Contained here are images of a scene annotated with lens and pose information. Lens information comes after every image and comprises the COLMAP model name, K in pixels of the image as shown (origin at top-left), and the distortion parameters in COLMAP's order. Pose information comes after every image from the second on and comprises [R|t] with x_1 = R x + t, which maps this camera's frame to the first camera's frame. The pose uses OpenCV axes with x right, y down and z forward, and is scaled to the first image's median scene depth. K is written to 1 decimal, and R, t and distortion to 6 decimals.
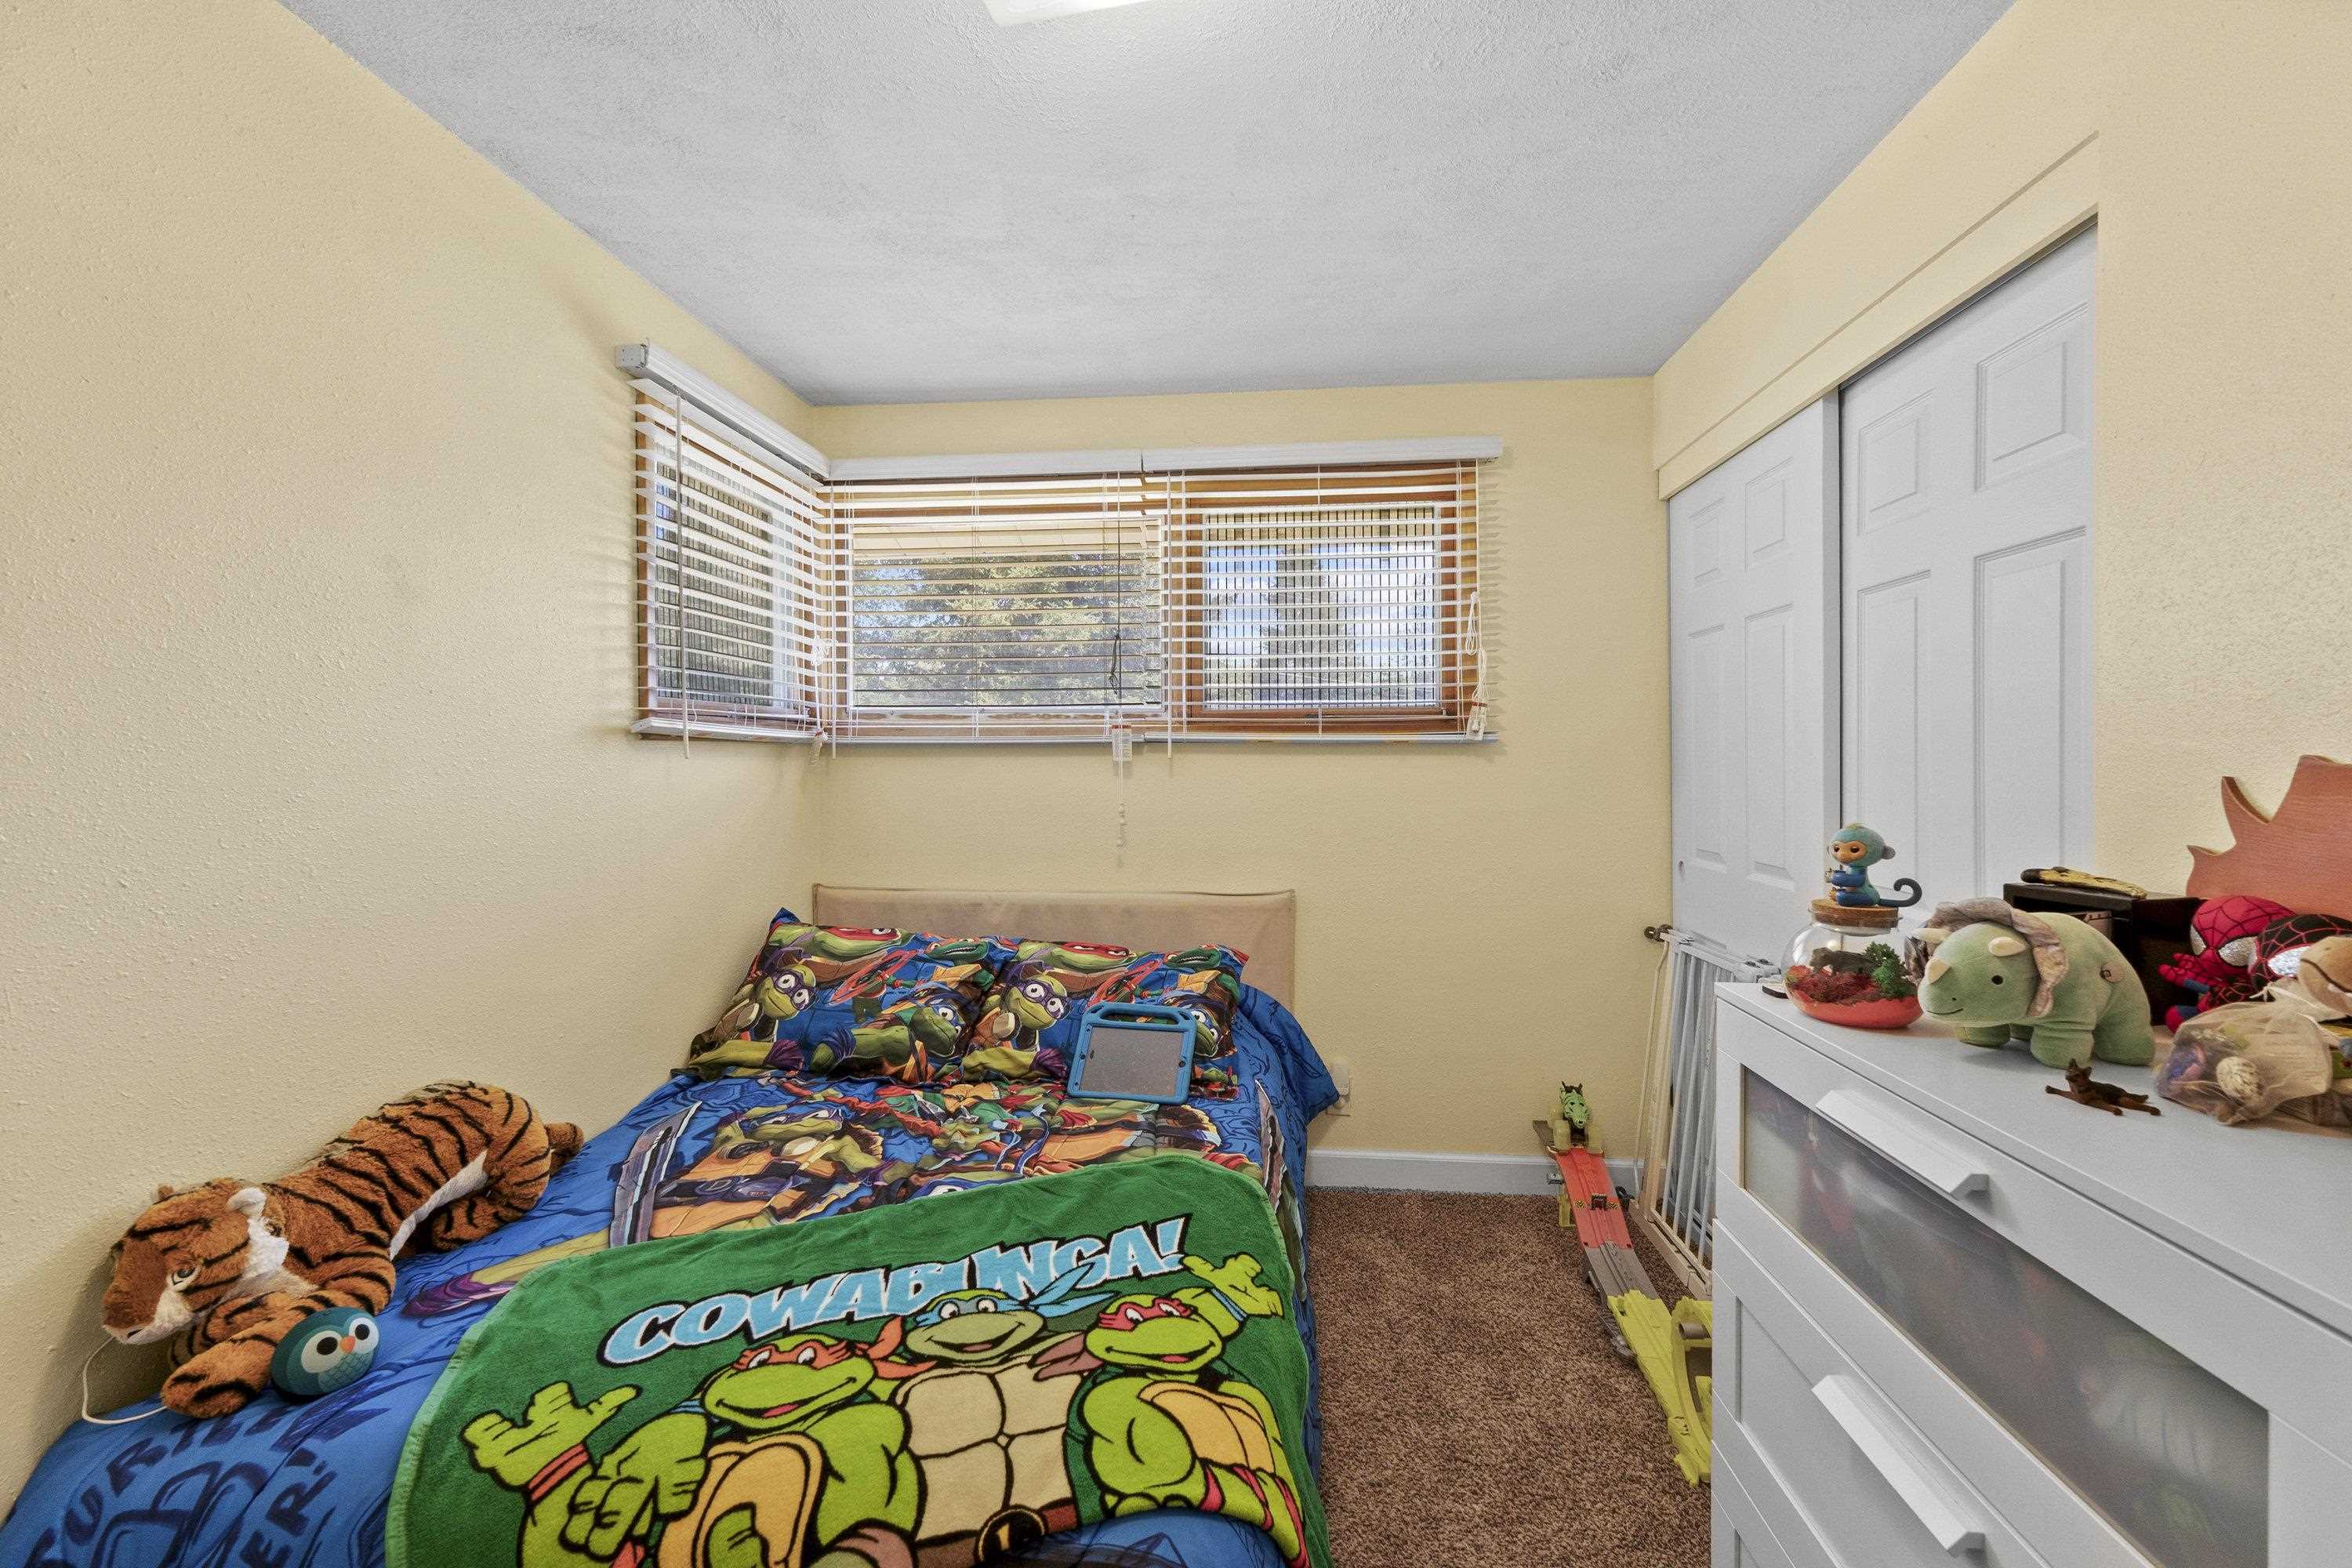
lens RADIAL K [[979.8, 0, 1189.1], [0, 979.8, 761.9], [0, 0, 1]] dist [0.001271, 0.000444]
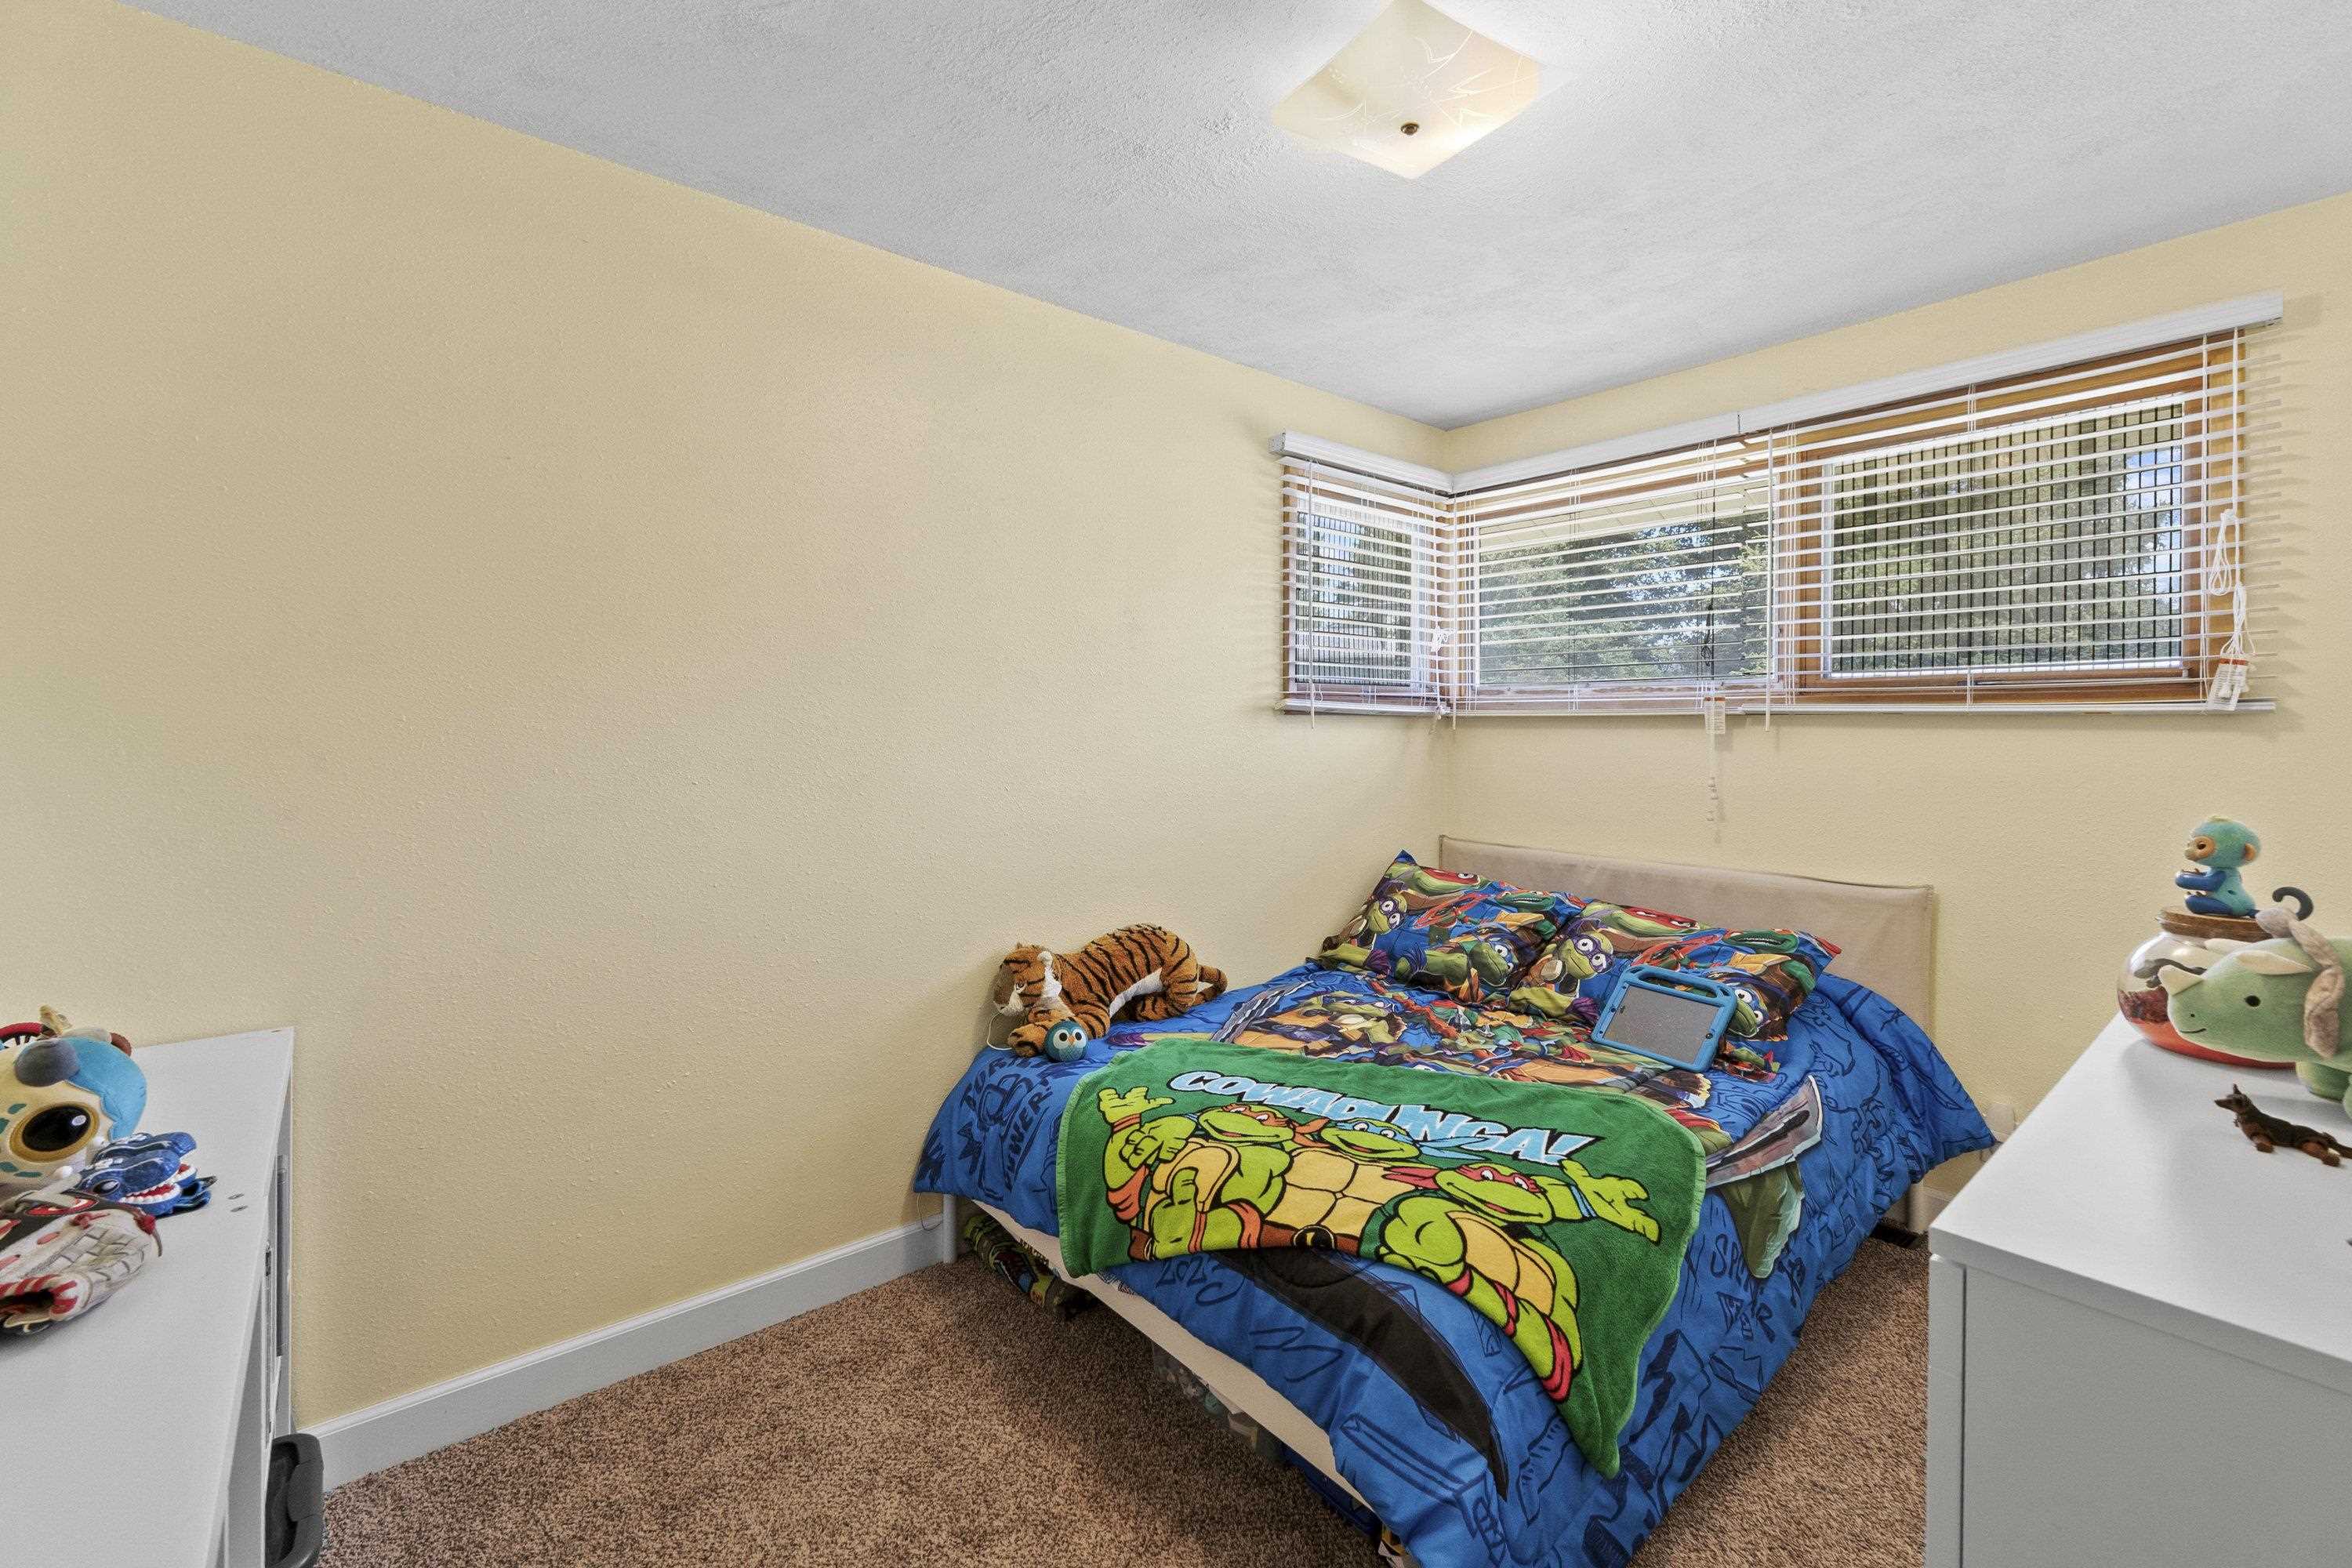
lens RADIAL K [[989.0, 0, 1173.3], [0, 989.0, 726.2], [0, 0, 1]] dist [-0.002358, -0.000009]
pose [[0.708037, 0.004794, -0.706159, 0.395844], [-0.009352, 0.999953, -0.002588, -0.001500], [0.706114, 0.008436, 0.708048, -0.132672]]
